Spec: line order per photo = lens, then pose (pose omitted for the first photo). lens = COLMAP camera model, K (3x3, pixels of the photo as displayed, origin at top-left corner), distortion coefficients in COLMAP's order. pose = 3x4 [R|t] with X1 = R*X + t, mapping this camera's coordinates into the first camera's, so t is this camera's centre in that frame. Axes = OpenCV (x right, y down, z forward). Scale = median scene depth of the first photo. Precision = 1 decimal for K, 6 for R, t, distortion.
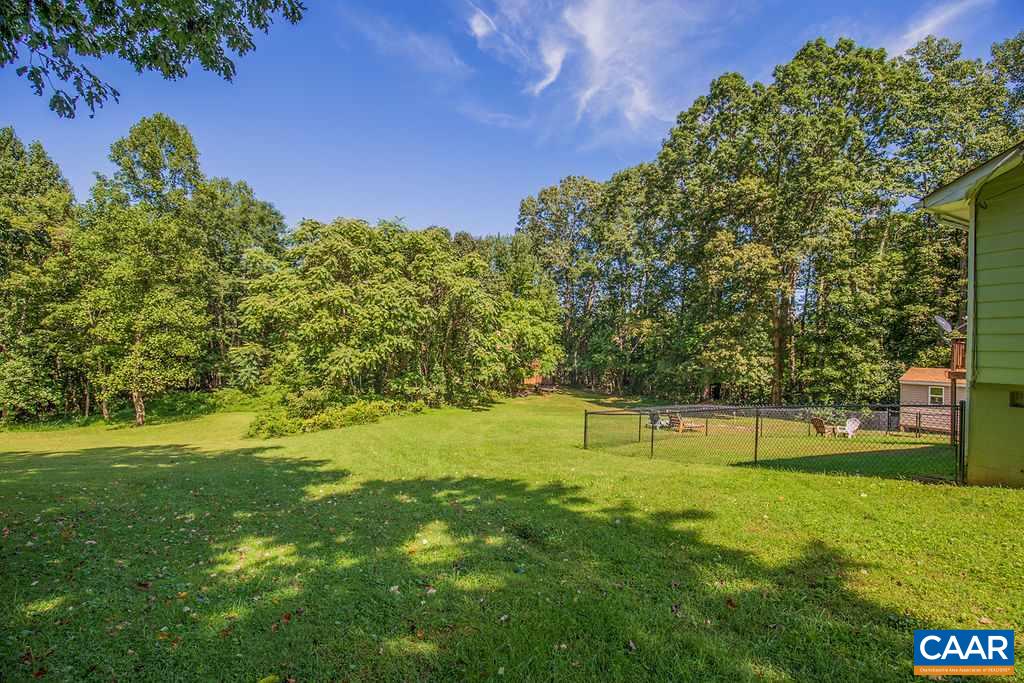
lens RADIAL K [[476.8, 0, 517.2], [0, 476.8, 340.6], [0, 0, 1]] dist [-0.029215, 0.004110]
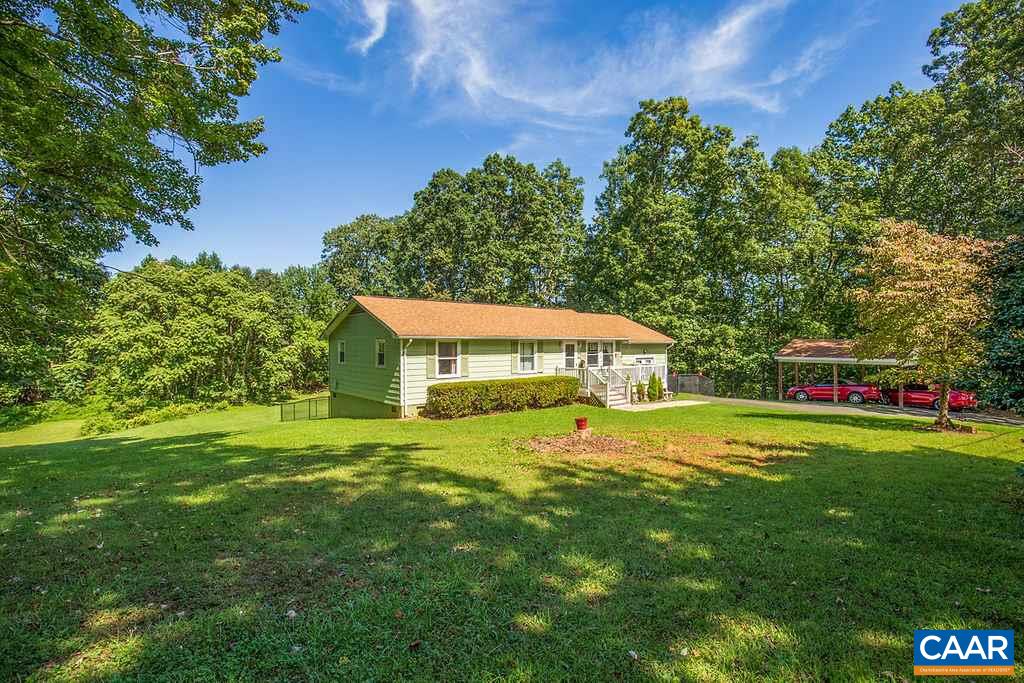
lens RADIAL K [[476.8, 0, 510.6], [0, 476.8, 343.3], [0, 0, 1]] dist [-0.029215, 0.004110]
pose [[0.967051, -0.035179, 0.252141, 0.276546], [0.027285, 0.999024, 0.034738, -0.070853], [-0.253117, -0.026713, 0.967067, -0.561619]]
